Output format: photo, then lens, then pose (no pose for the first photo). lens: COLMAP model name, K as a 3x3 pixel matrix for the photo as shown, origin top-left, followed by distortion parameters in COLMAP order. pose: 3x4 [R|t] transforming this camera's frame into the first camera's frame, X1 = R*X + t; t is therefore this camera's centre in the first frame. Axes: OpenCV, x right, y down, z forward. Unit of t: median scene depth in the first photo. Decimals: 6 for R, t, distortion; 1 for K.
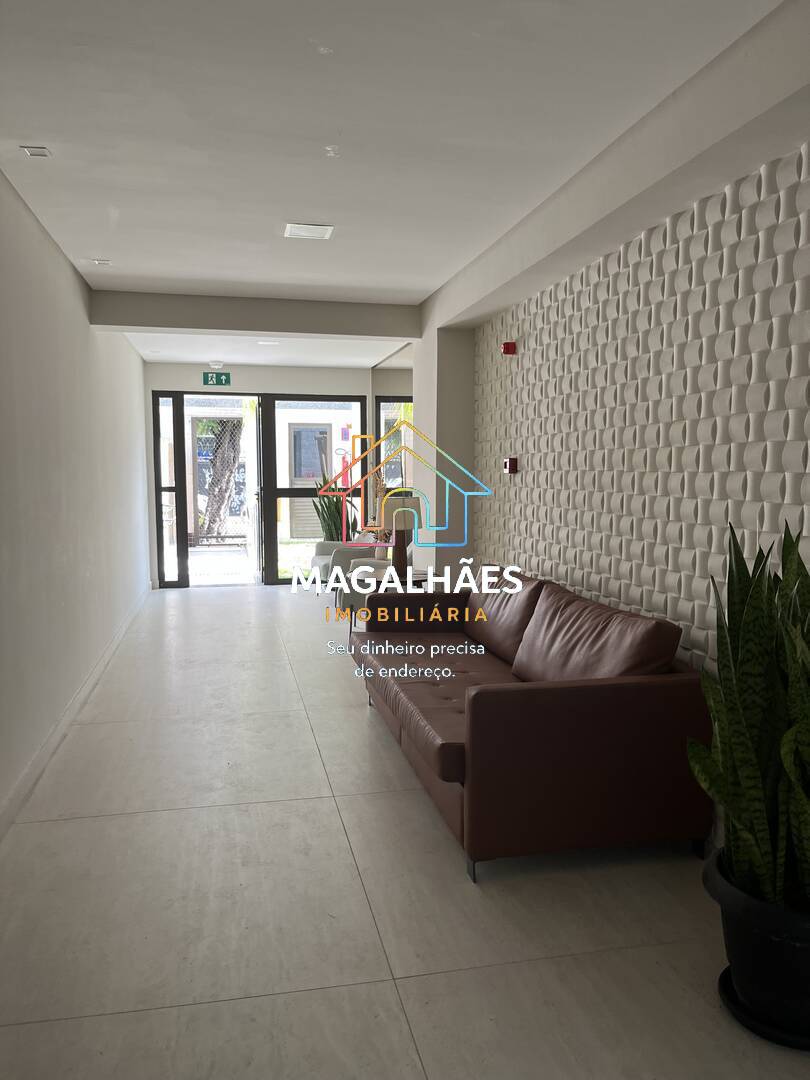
lens RADIAL K [[813.1, 0, 406.6], [0, 813.1, 542.5], [0, 0, 1]] dist [0.003555, -0.000065]
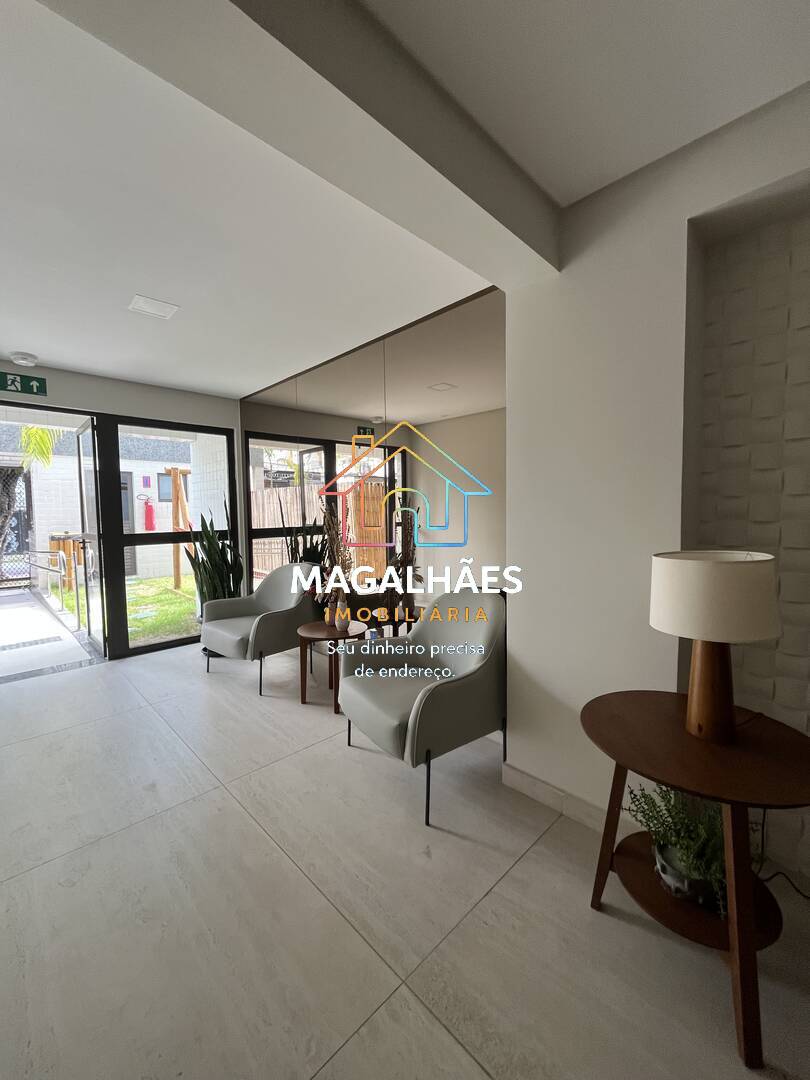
lens RADIAL K [[438.6, 0, 398.3], [0, 438.6, 534.2], [0, 0, 1]] dist [0.000345, -0.000131]
pose [[0.856327, -0.037332, 0.515082, -0.149094], [0.058599, 0.997966, -0.025090, -0.040470], [-0.513098, 0.051669, 0.856773, 0.492809]]
